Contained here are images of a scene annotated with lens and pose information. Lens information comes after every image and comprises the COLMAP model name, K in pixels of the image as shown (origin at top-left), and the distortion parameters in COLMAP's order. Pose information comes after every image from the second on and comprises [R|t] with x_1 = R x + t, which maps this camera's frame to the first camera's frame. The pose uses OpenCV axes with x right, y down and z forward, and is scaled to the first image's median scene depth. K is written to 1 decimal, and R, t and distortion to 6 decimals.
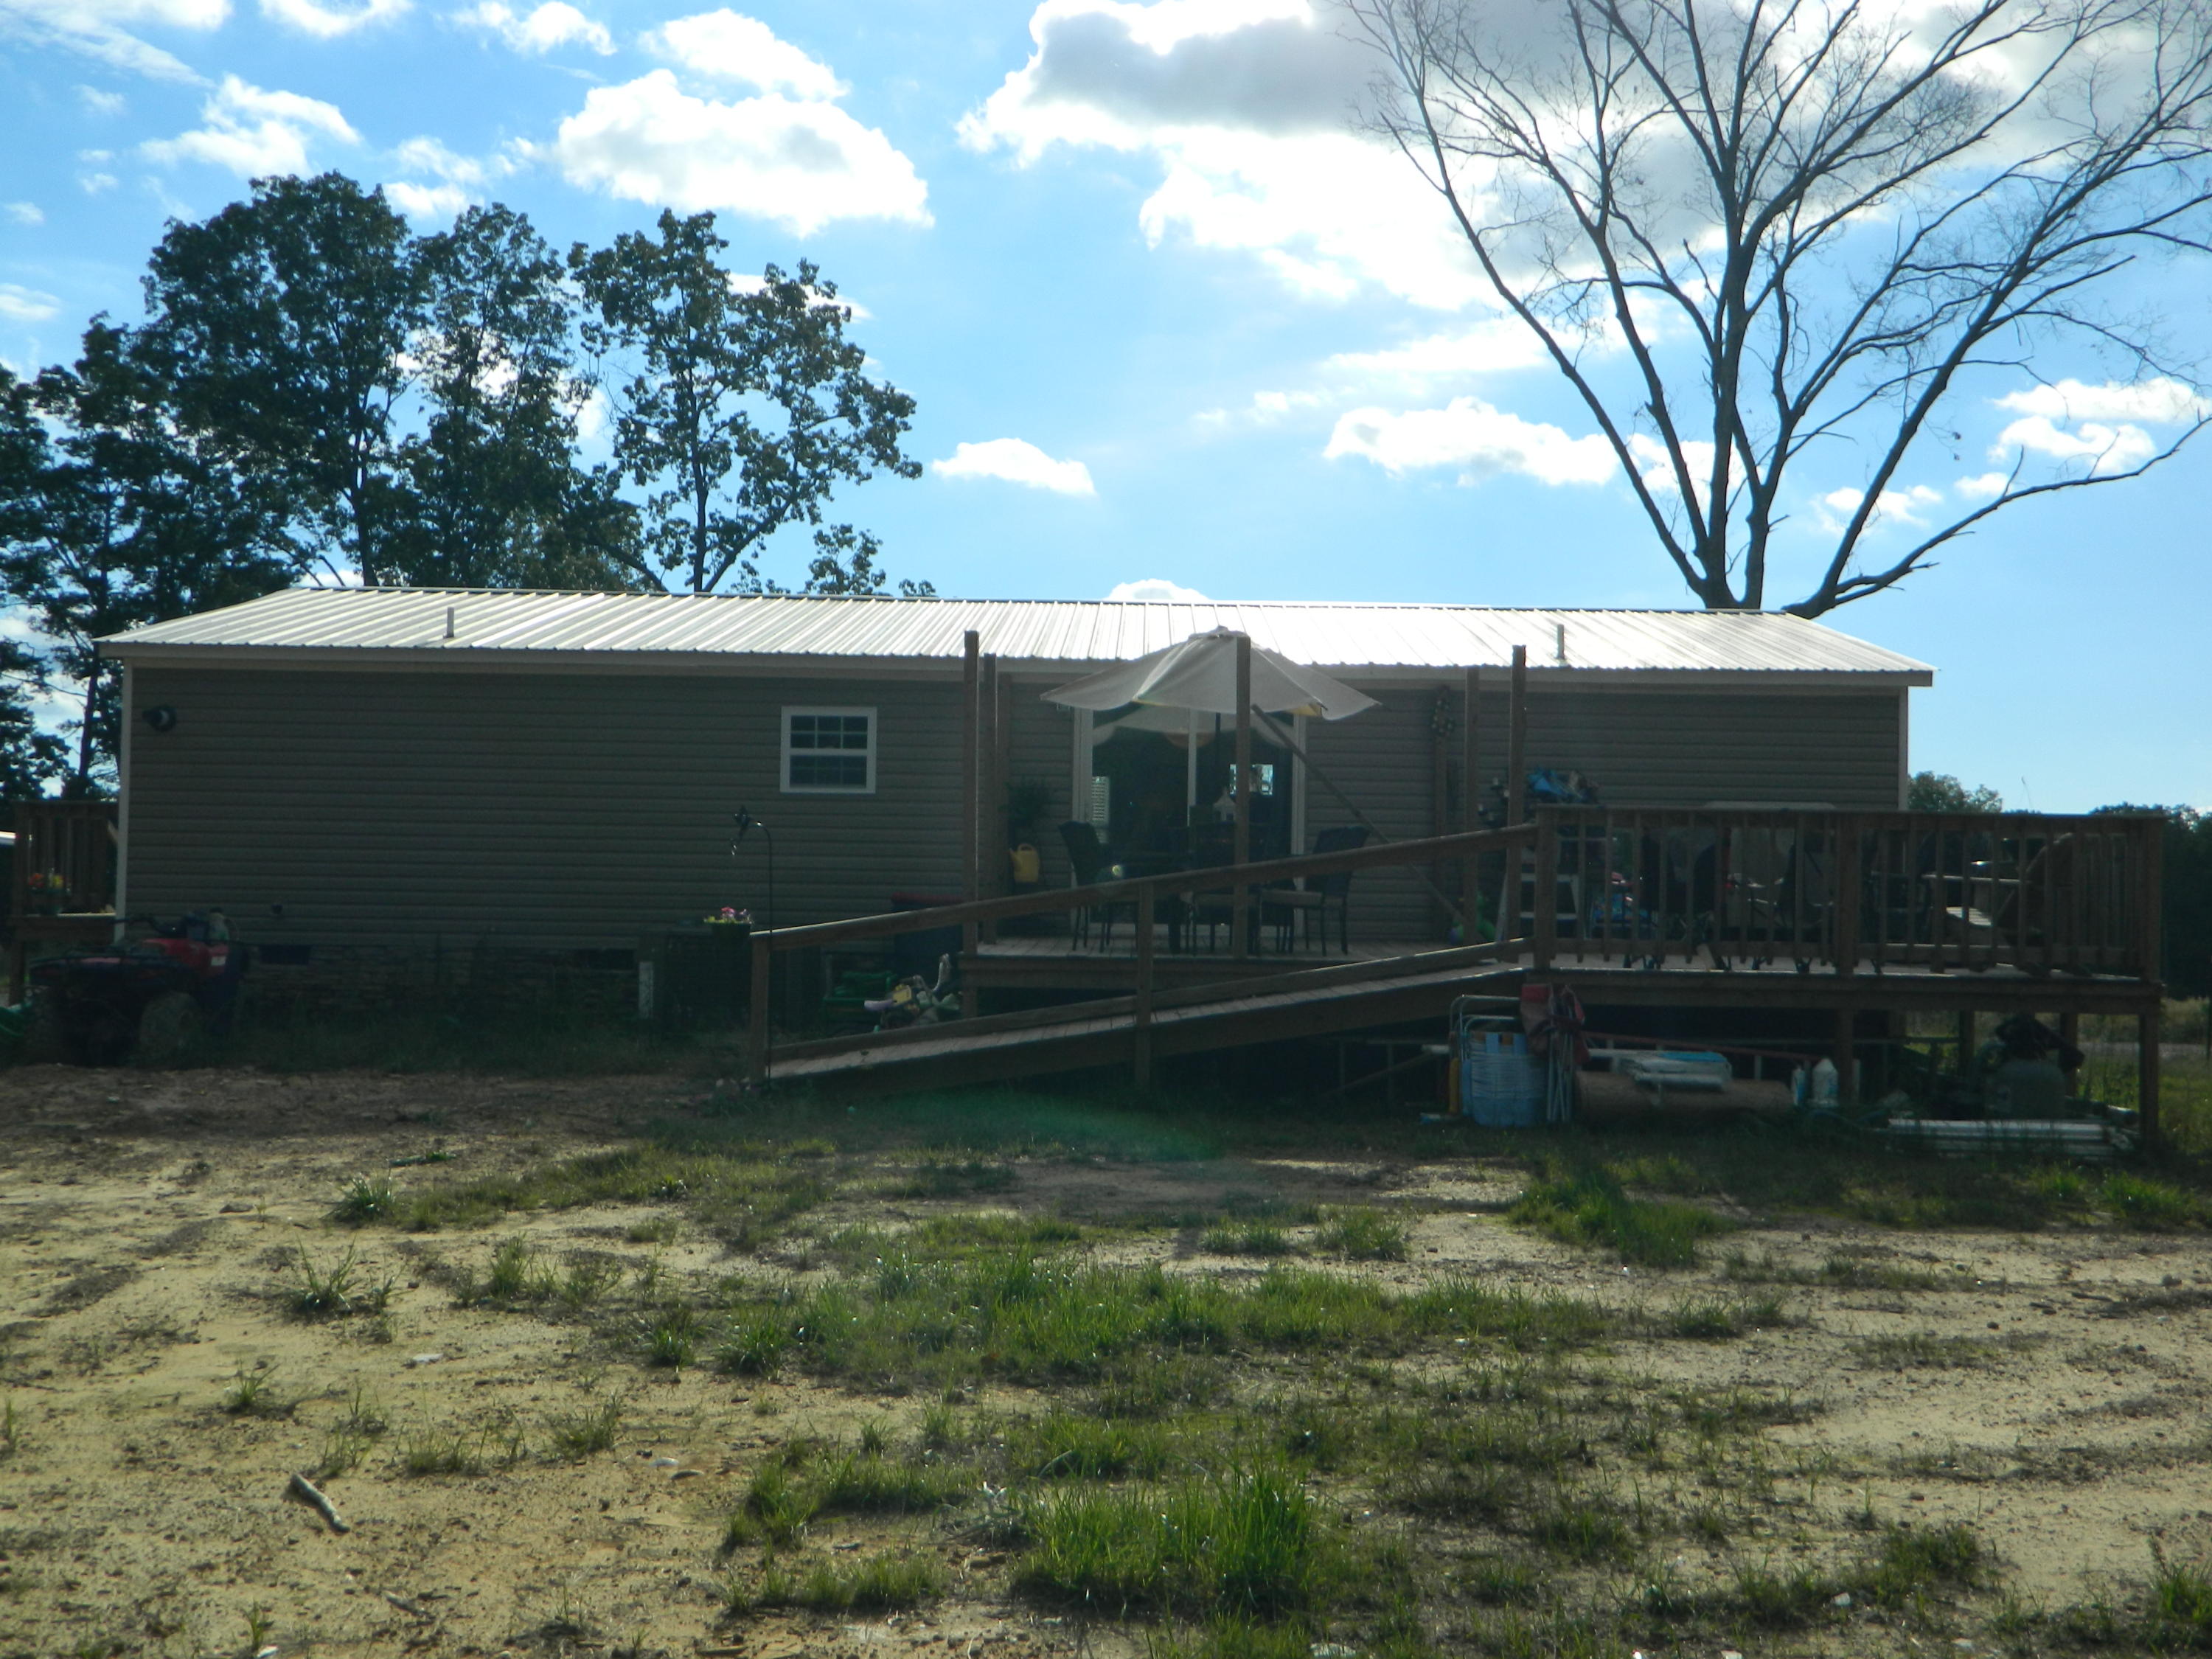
lens RADIAL K [[2260.6, 0, 1106.0], [0, 2260.6, 829.5], [0, 0, 1]] dist [0.022029, 0.017074]
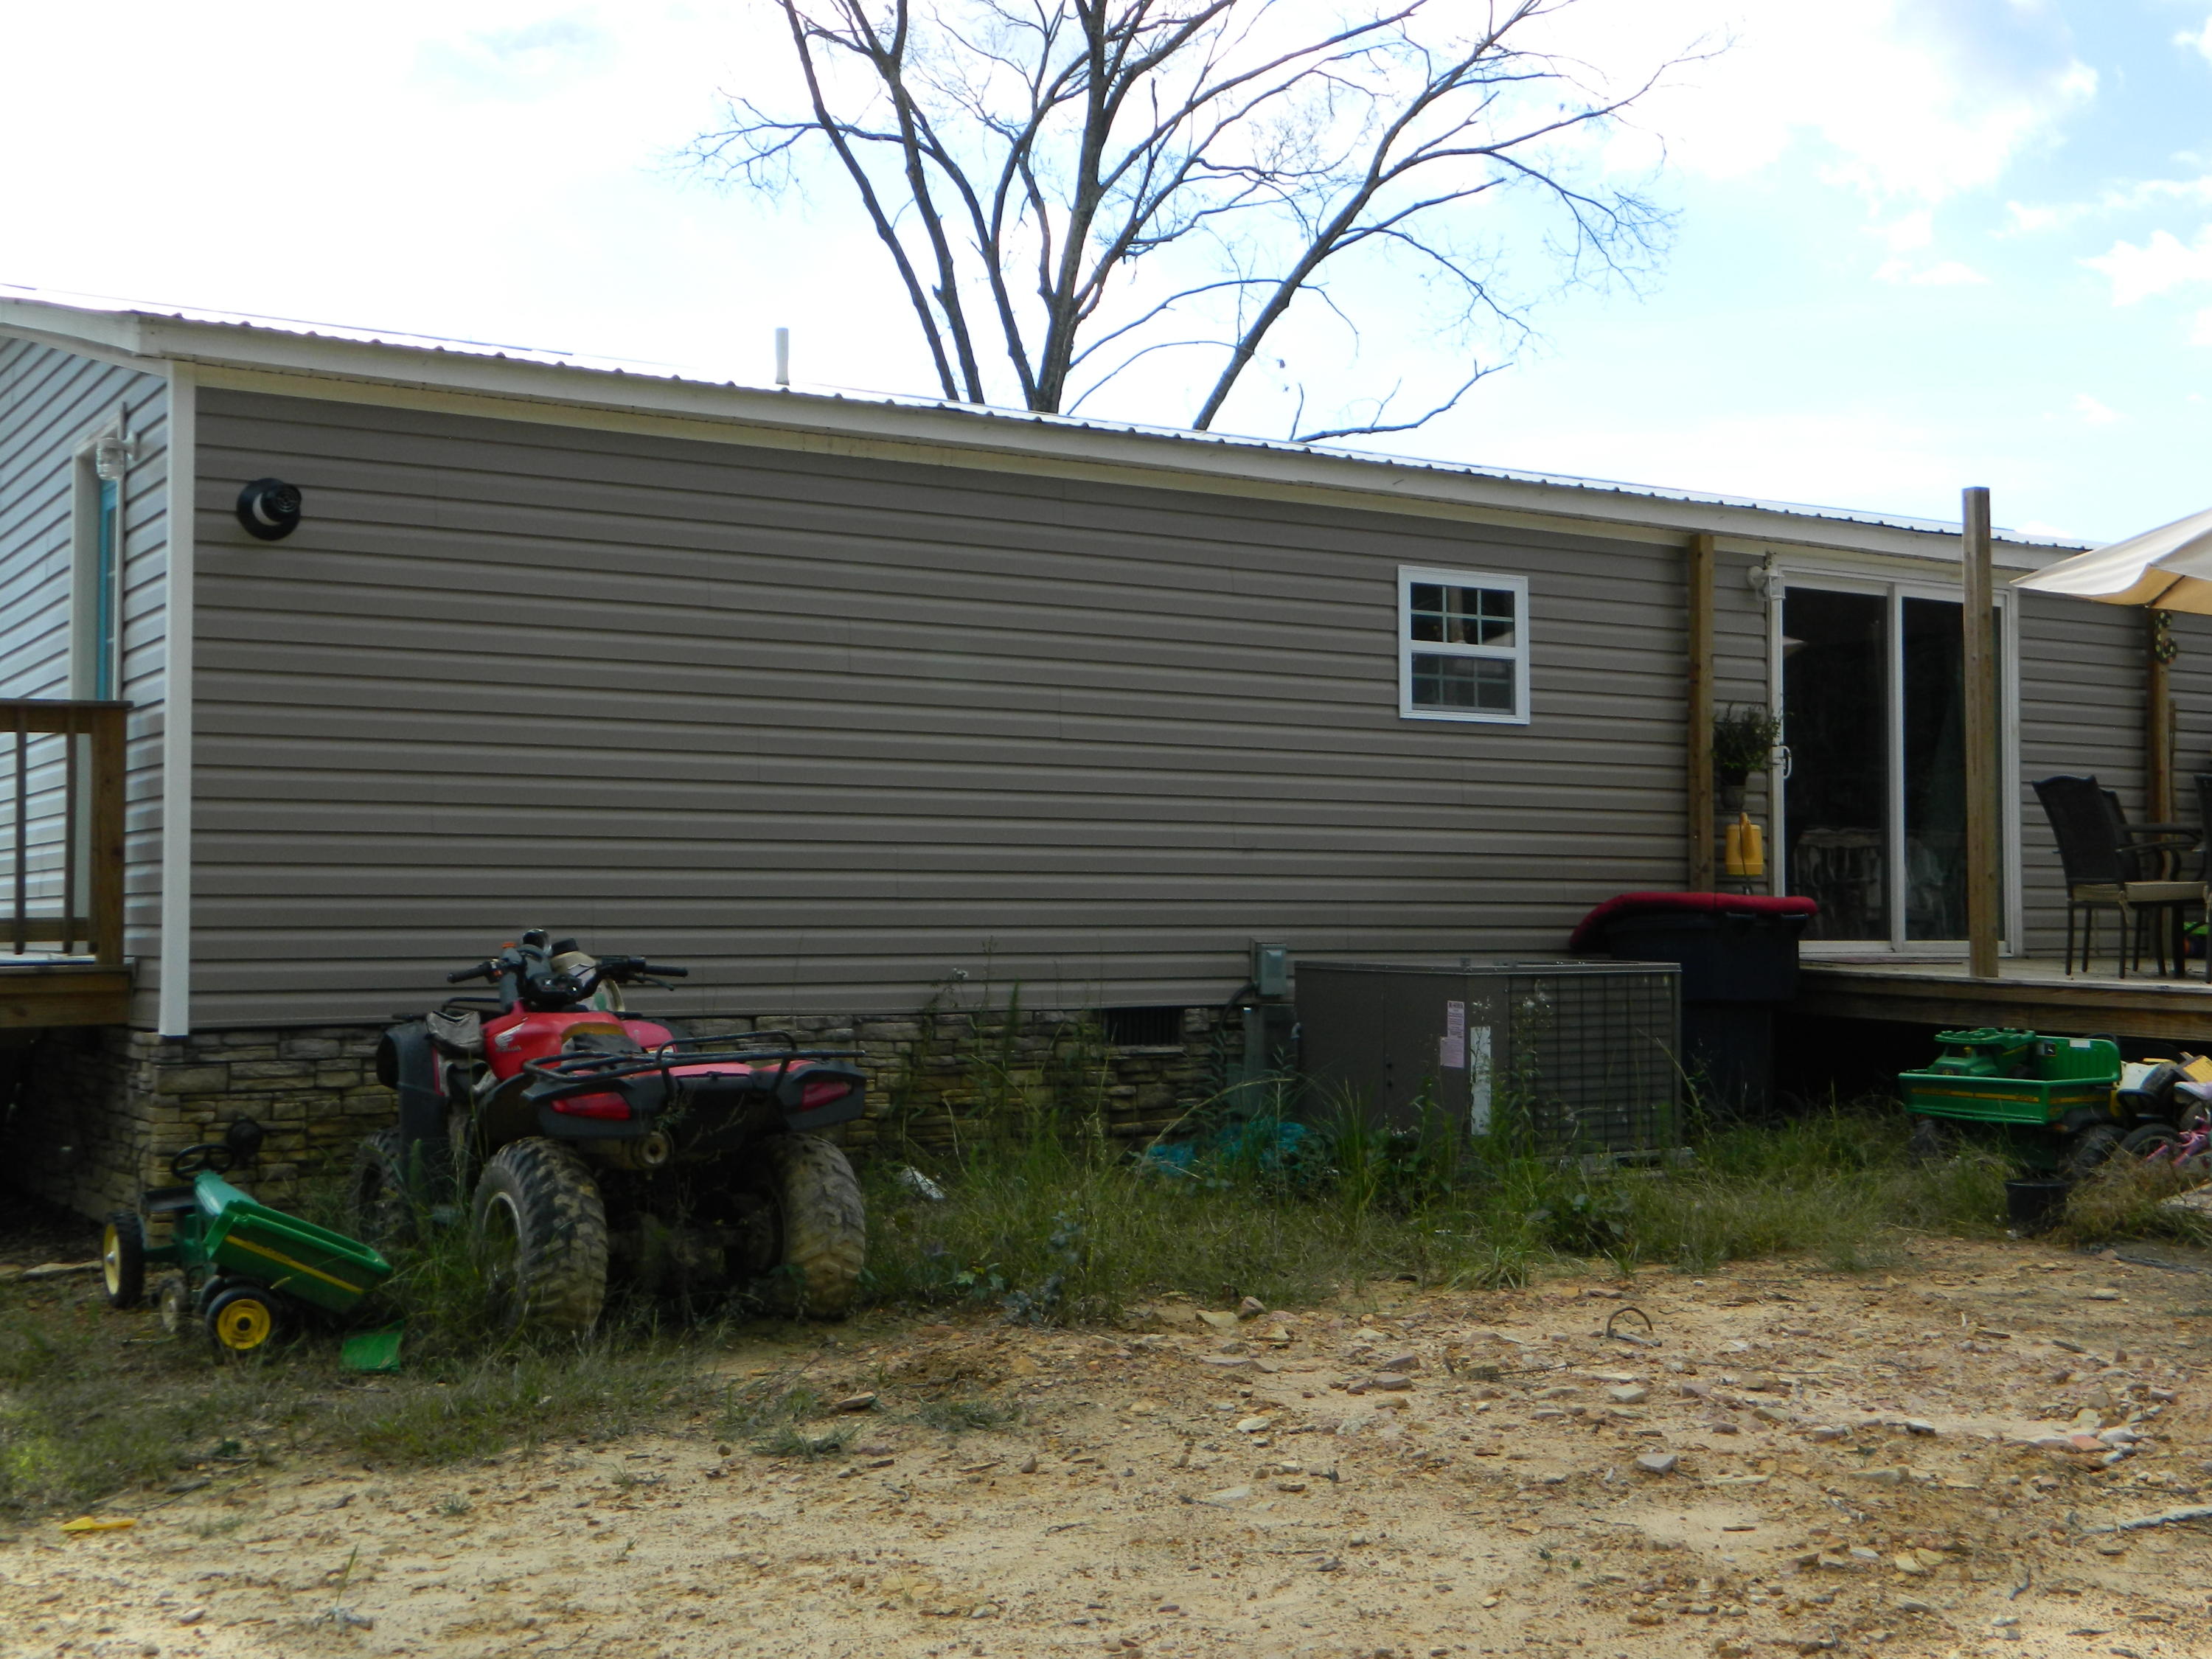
lens RADIAL K [[2605.6, 0, 1106.0], [0, 2605.6, 829.5], [0, 0, 1]] dist [0.088584, 0.003312]
pose [[0.853838, 0.004757, 0.520518, -0.213886], [-0.006231, 0.999980, 0.001084, 0.004268], [-0.520502, -0.004169, 0.853850, 0.192410]]
